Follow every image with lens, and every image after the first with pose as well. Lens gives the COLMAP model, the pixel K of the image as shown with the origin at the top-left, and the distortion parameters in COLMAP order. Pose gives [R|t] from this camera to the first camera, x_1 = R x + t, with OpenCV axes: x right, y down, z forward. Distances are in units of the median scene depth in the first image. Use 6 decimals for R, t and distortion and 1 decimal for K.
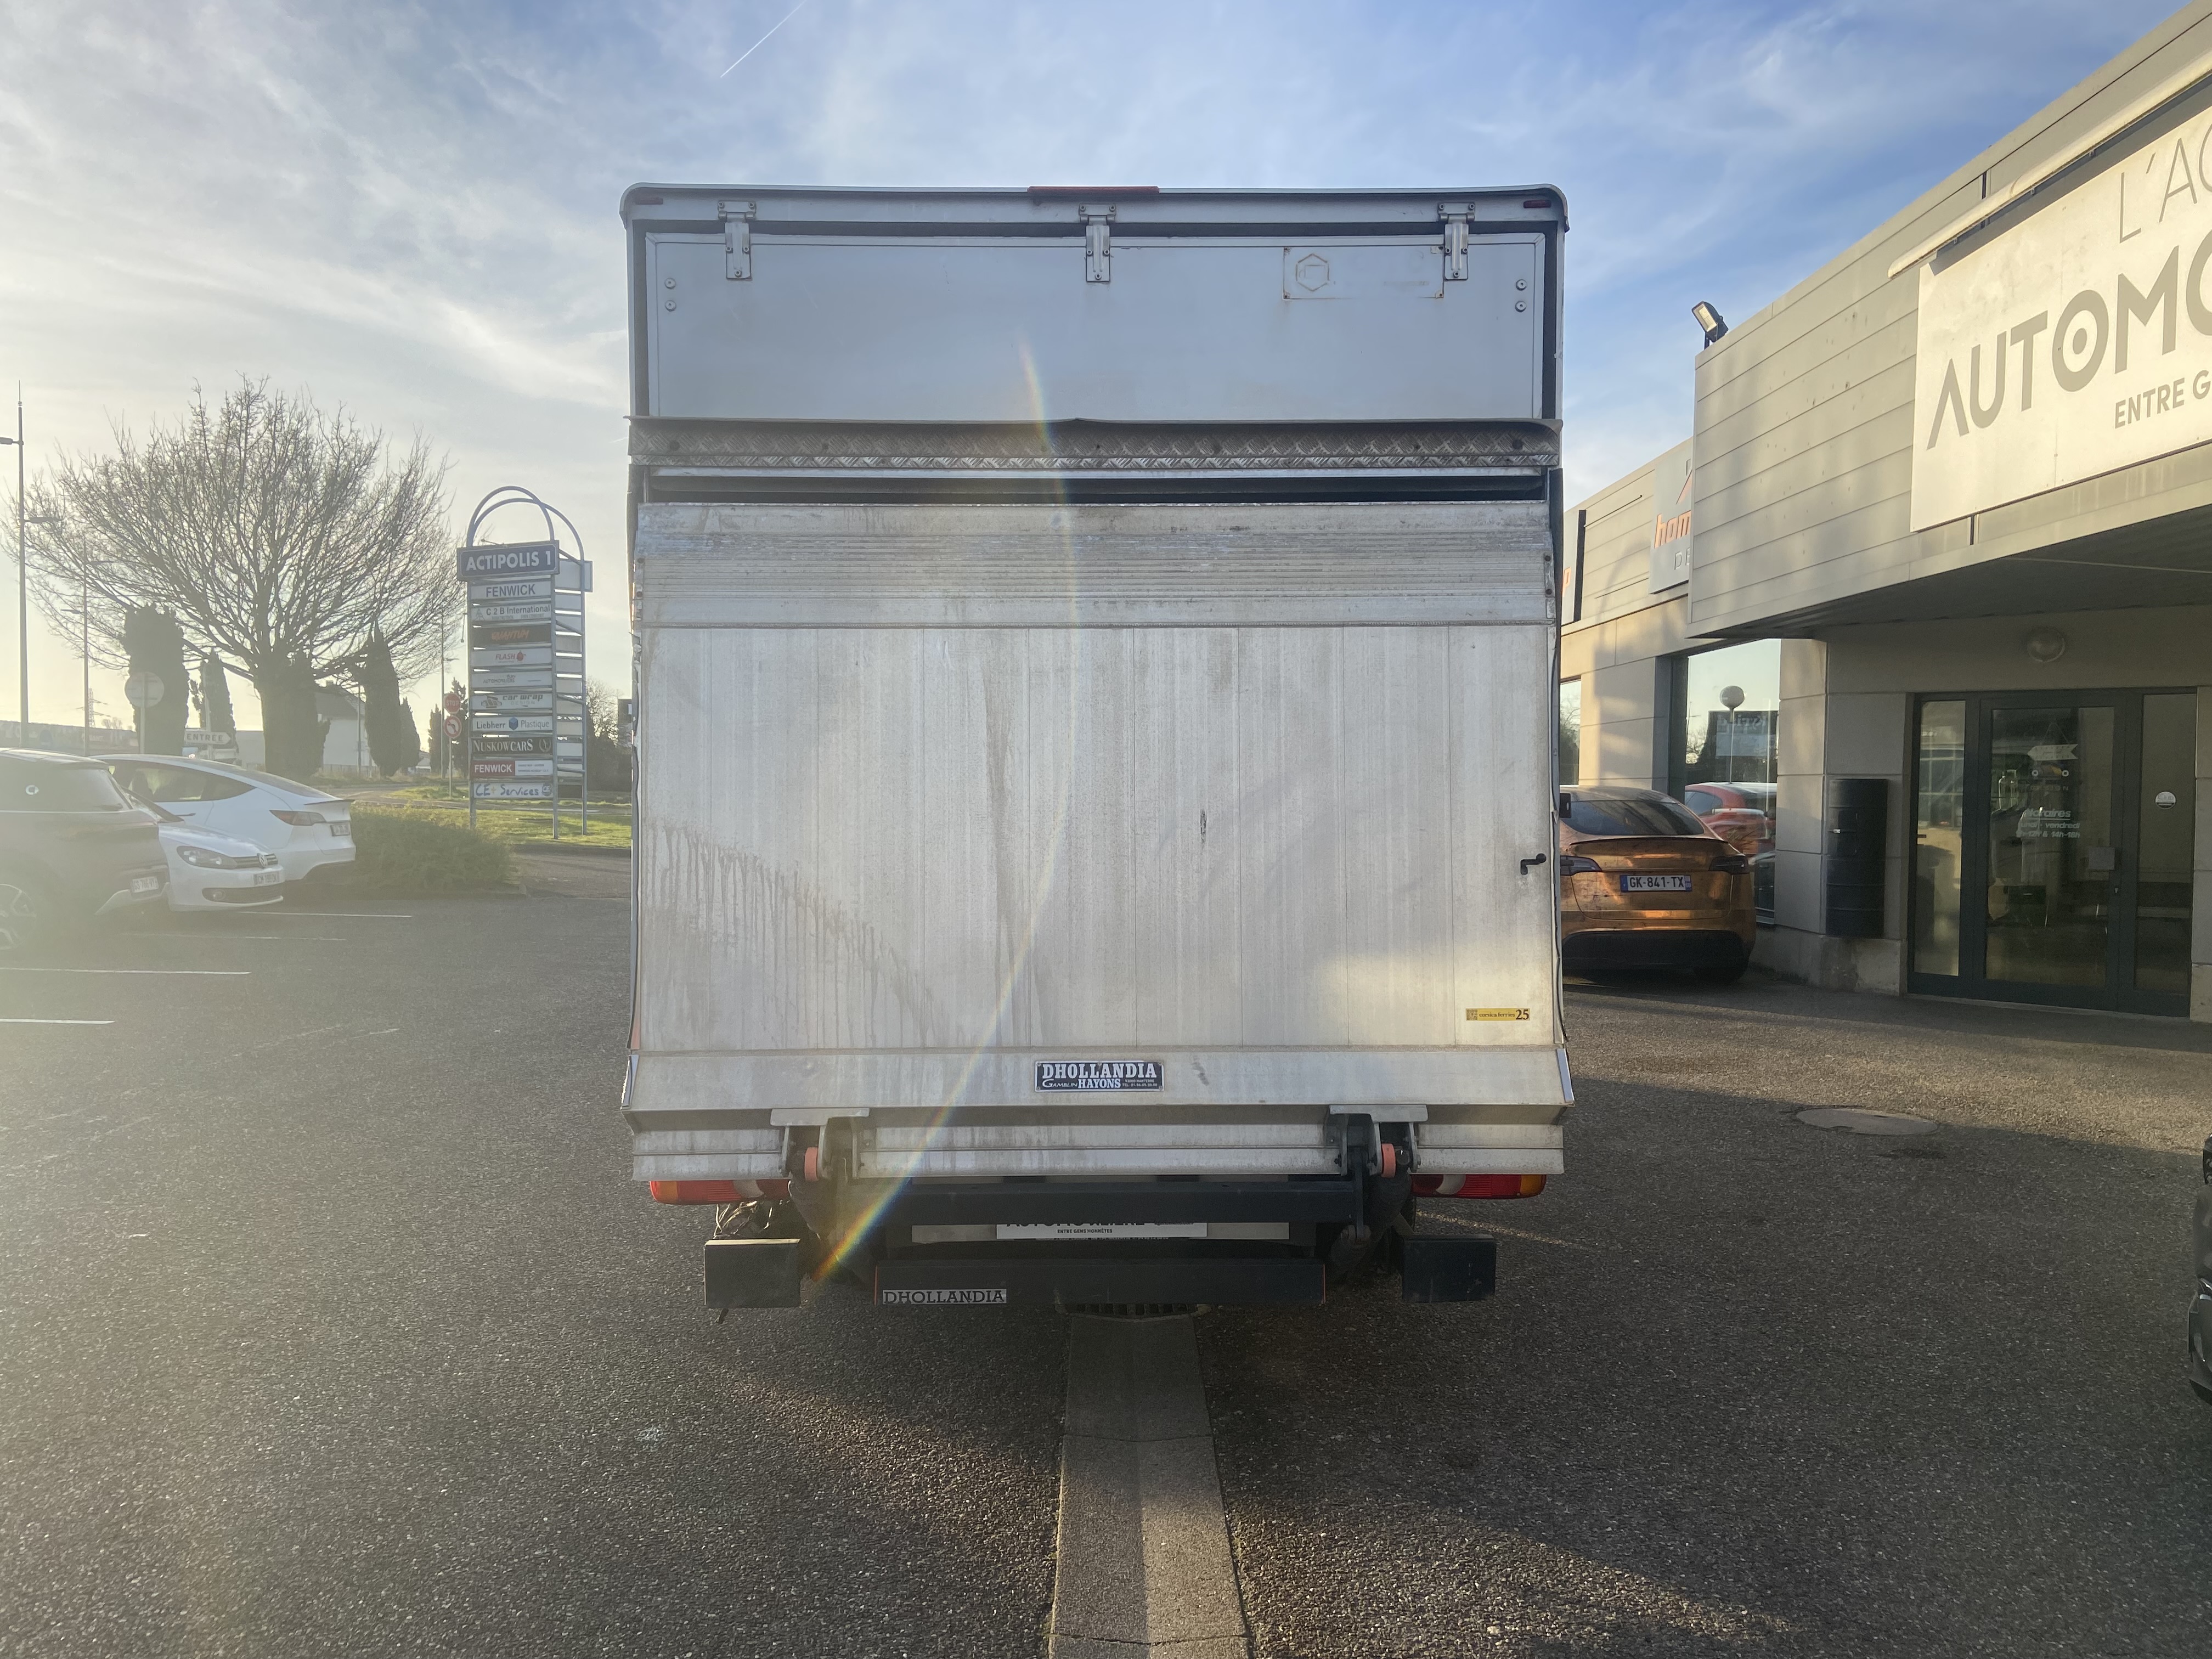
lens RADIAL K [[1655.5, 0, 1116.4], [0, 1655.5, 824.9], [0, 0, 1]] dist [0.103588, -0.111538]
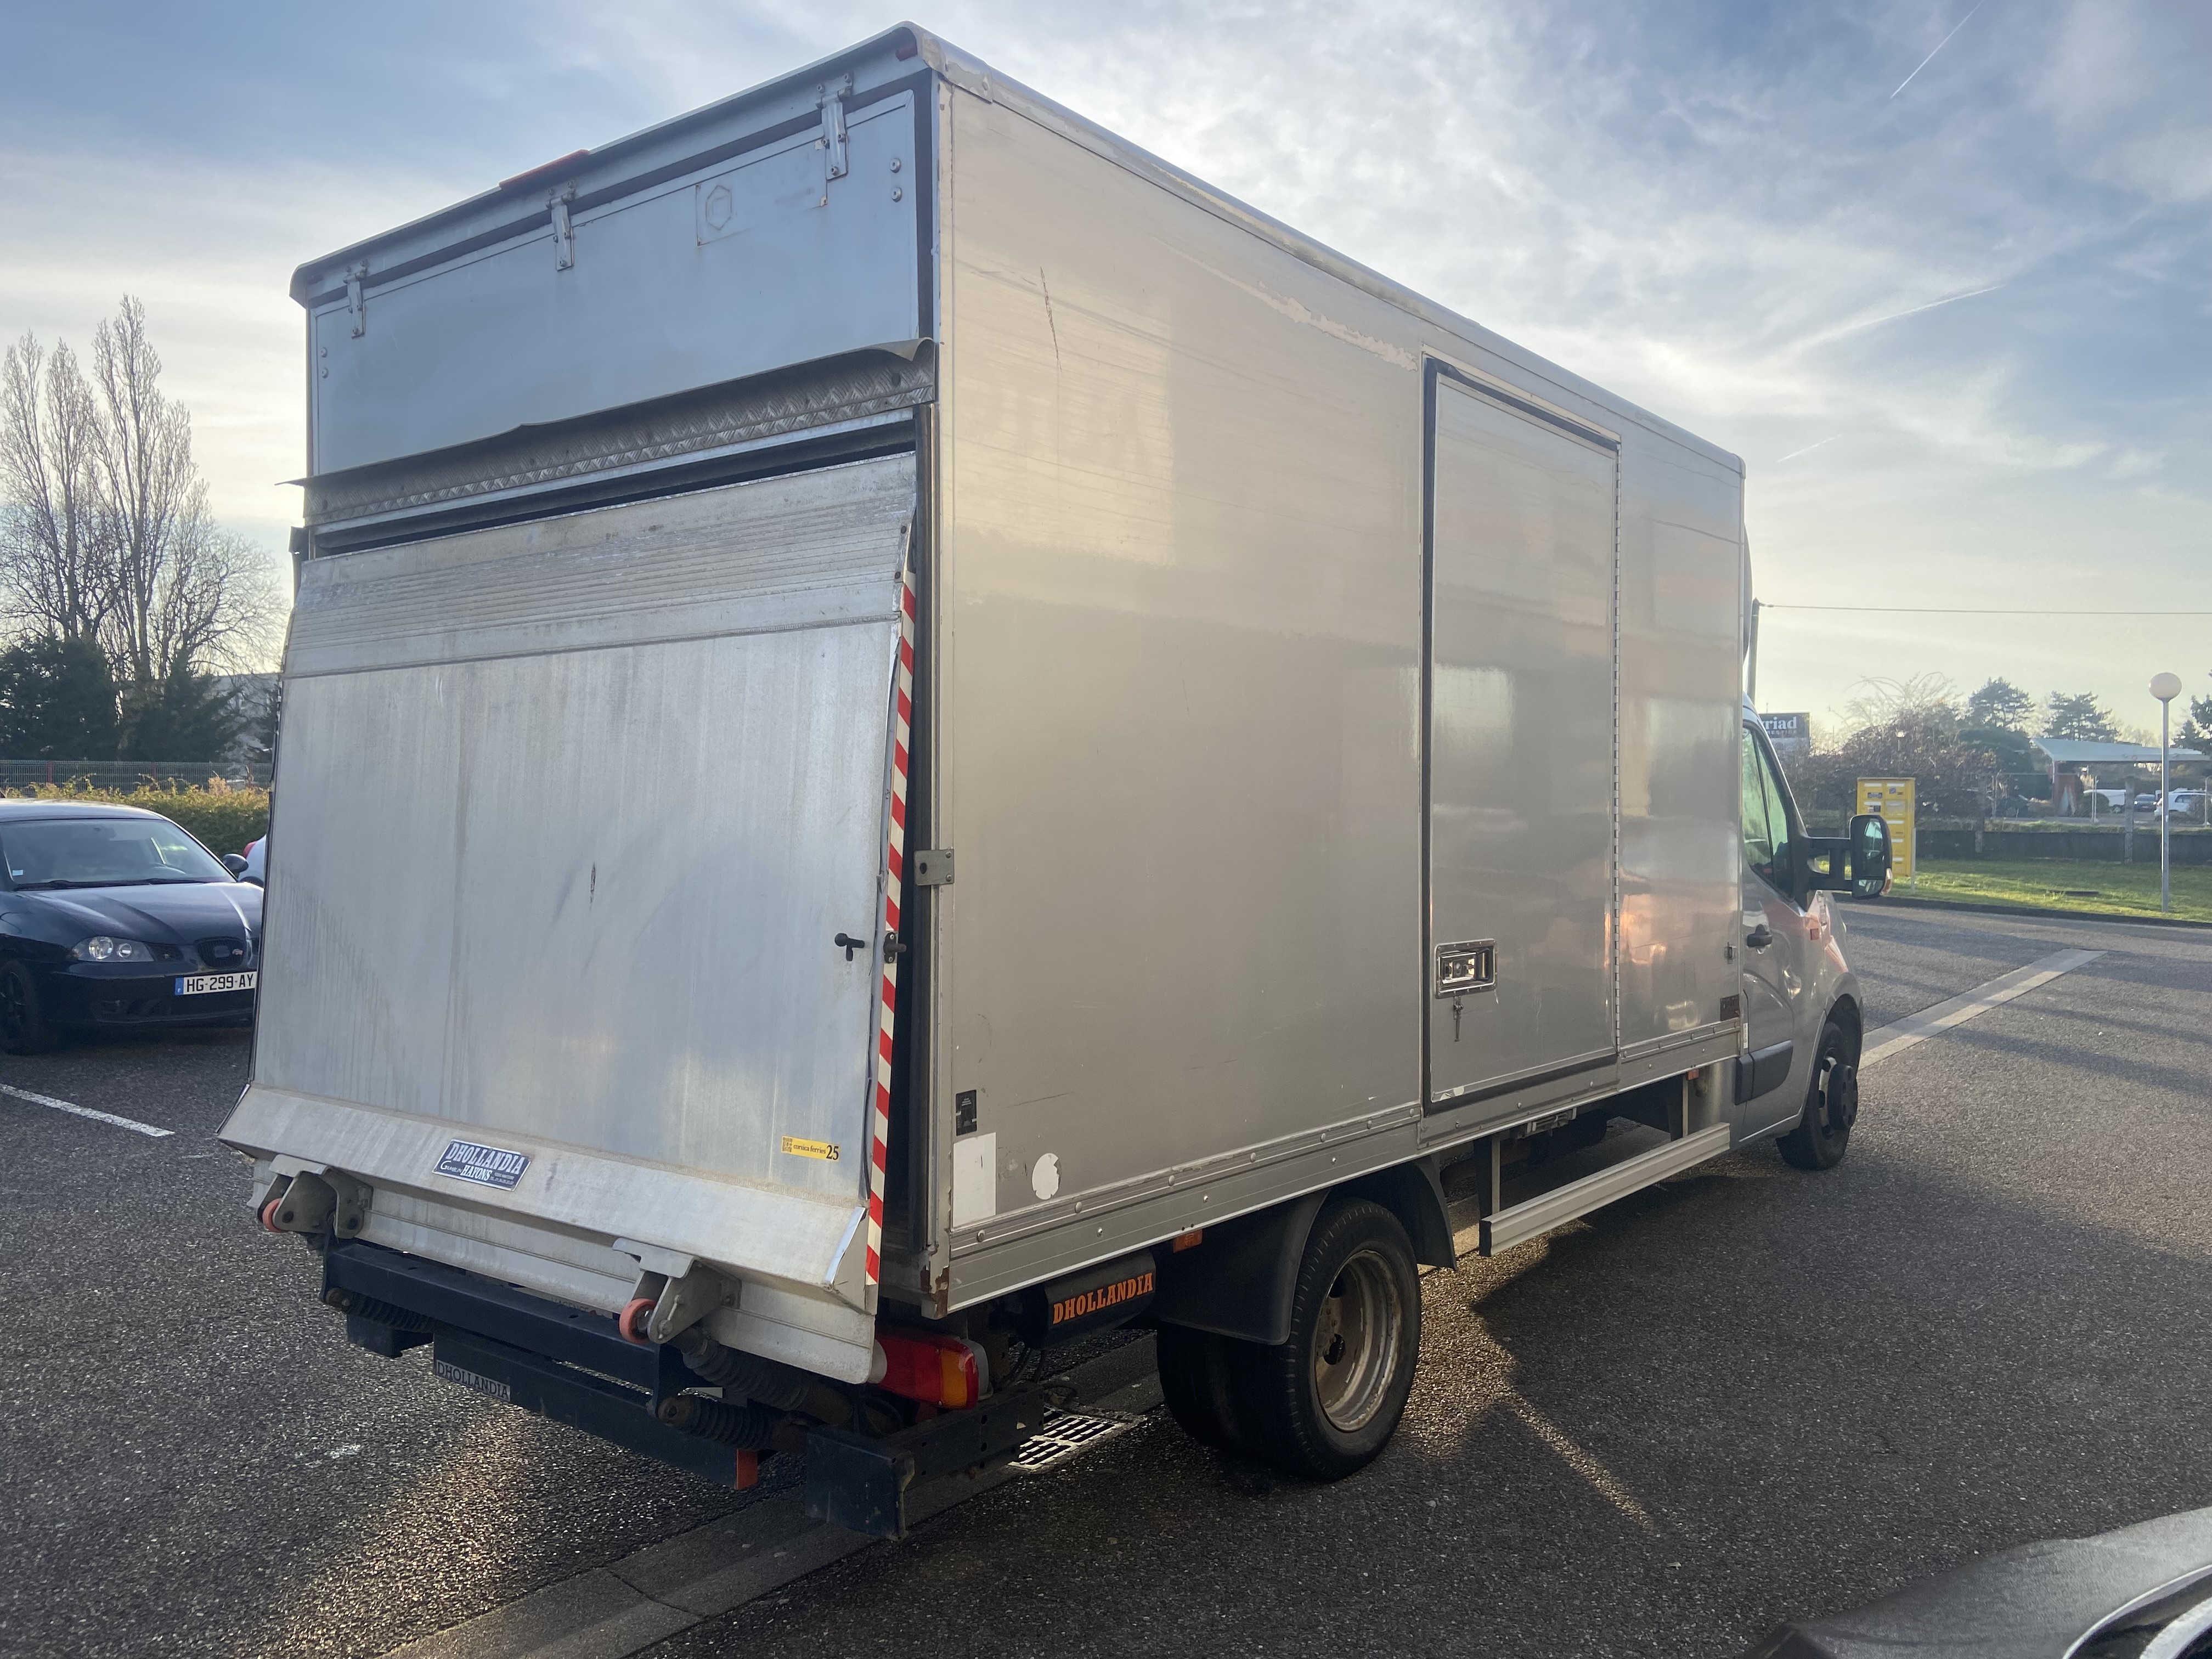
lens RADIAL K [[1661.8, 0, 1106.4], [0, 1661.8, 794.4], [0, 0, 1]] dist [0.128761, -0.157339]
pose [[0.777134, -0.002520, -0.629330, 0.787472], [-0.014207, 0.999667, -0.021545, -0.028941], [0.629175, 0.025684, 0.776839, 0.488736]]
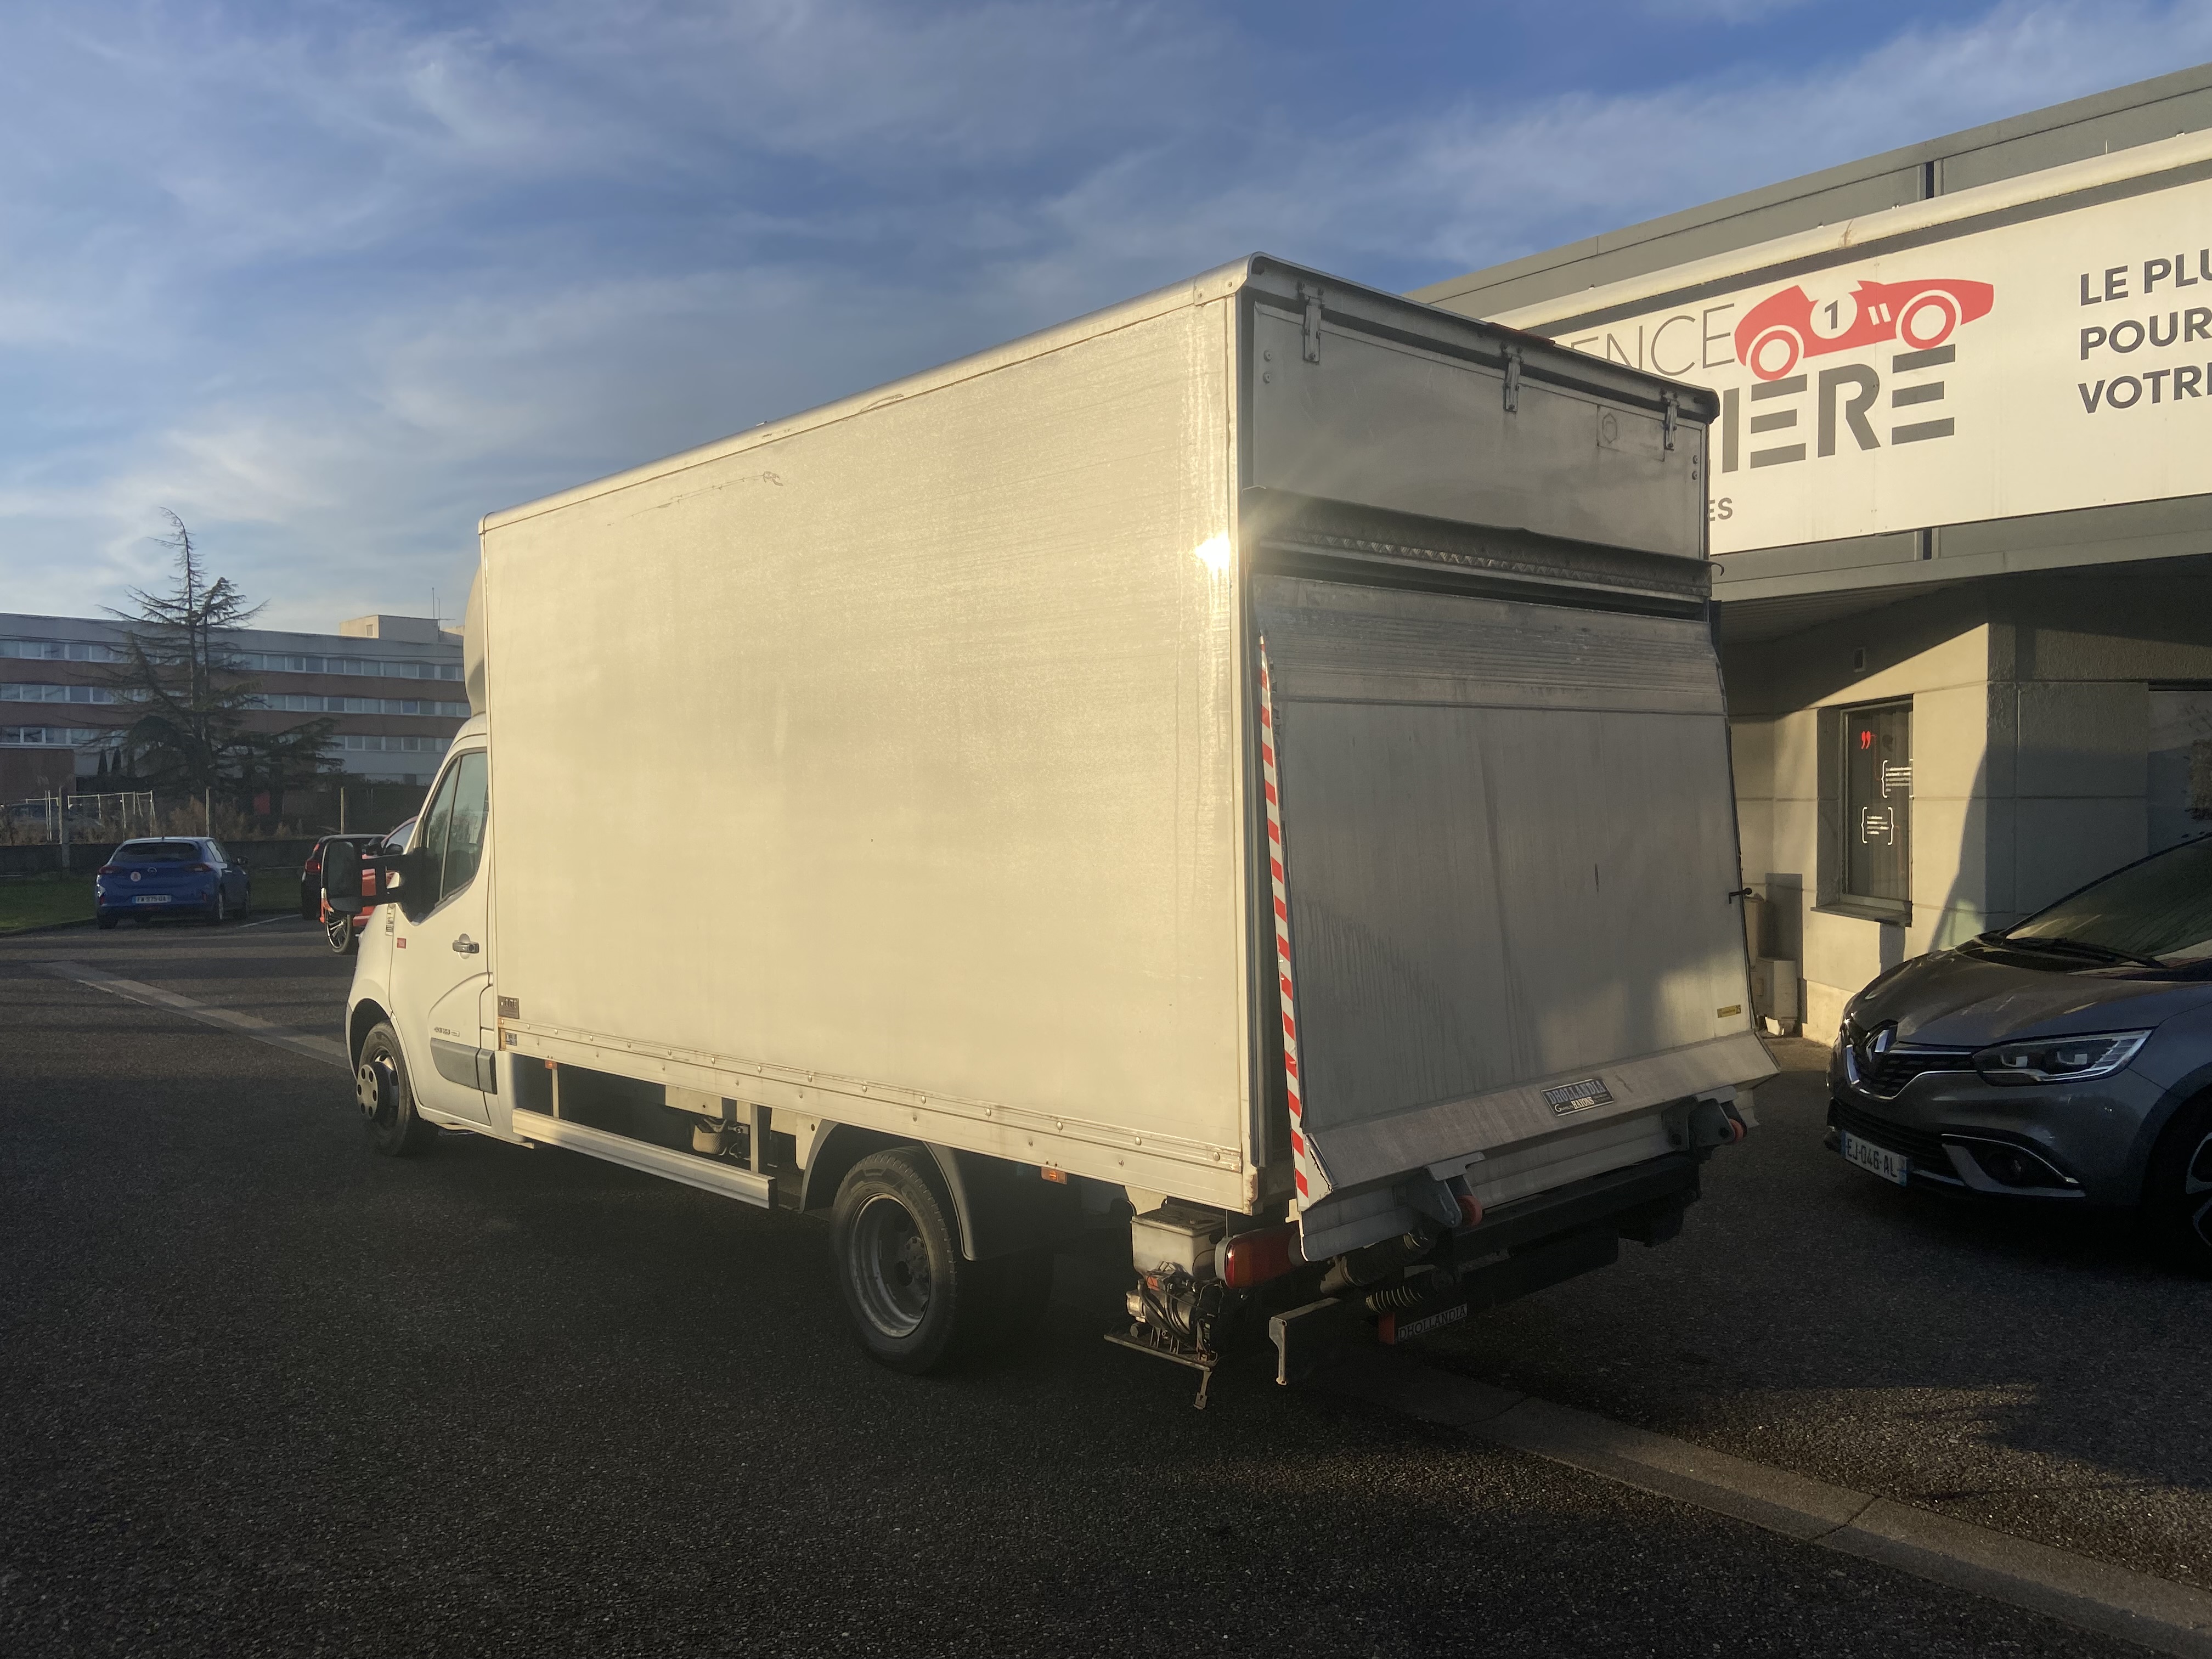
lens RADIAL K [[1668.7, 0, 1113.0], [0, 1668.7, 810.7], [0, 0, 1]] dist [0.131345, -0.177019]
pose [[0.733102, -0.016727, 0.679914, -1.017828], [0.026716, 0.999634, -0.004213, -0.051188], [-0.679594, 0.021253, 0.733280, 0.337889]]
